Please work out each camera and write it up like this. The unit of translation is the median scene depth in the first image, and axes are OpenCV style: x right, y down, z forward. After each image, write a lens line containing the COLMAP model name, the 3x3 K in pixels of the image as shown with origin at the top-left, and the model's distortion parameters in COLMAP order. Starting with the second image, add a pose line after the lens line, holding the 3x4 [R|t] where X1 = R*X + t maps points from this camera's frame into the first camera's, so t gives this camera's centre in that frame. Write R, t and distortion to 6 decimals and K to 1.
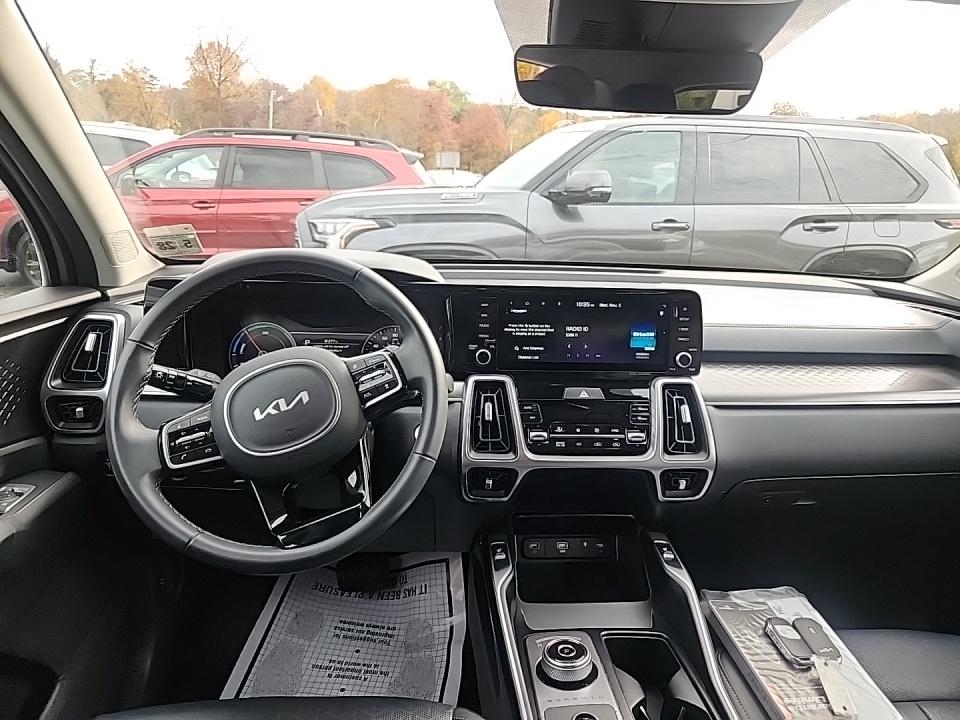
lens RADIAL K [[645.0, 0, 486.9], [0, 645.0, 360.0], [0, 0, 1]] dist [0.075171, -0.060906]
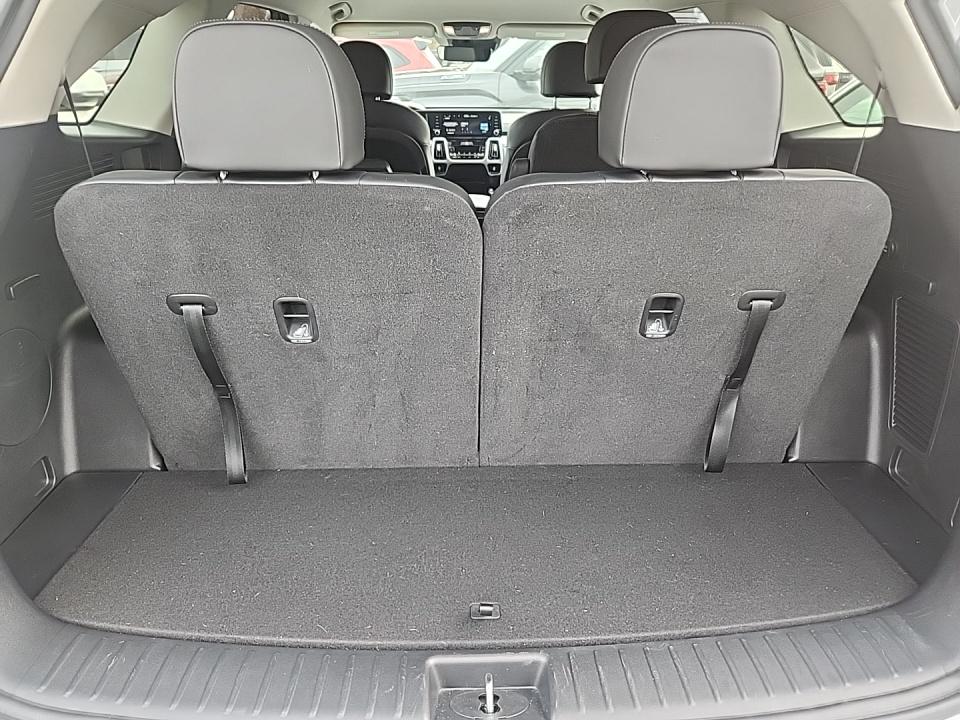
lens RADIAL K [[645.0, 0, 486.9], [0, 645.0, 360.0], [0, 0, 1]] dist [0.075171, -0.060906]
pose [[0.999011, -0.013734, -0.042281, 0.392200], [0.020691, 0.985437, 0.168778, 0.616107], [0.039347, -0.169486, 0.984747, -2.647938]]
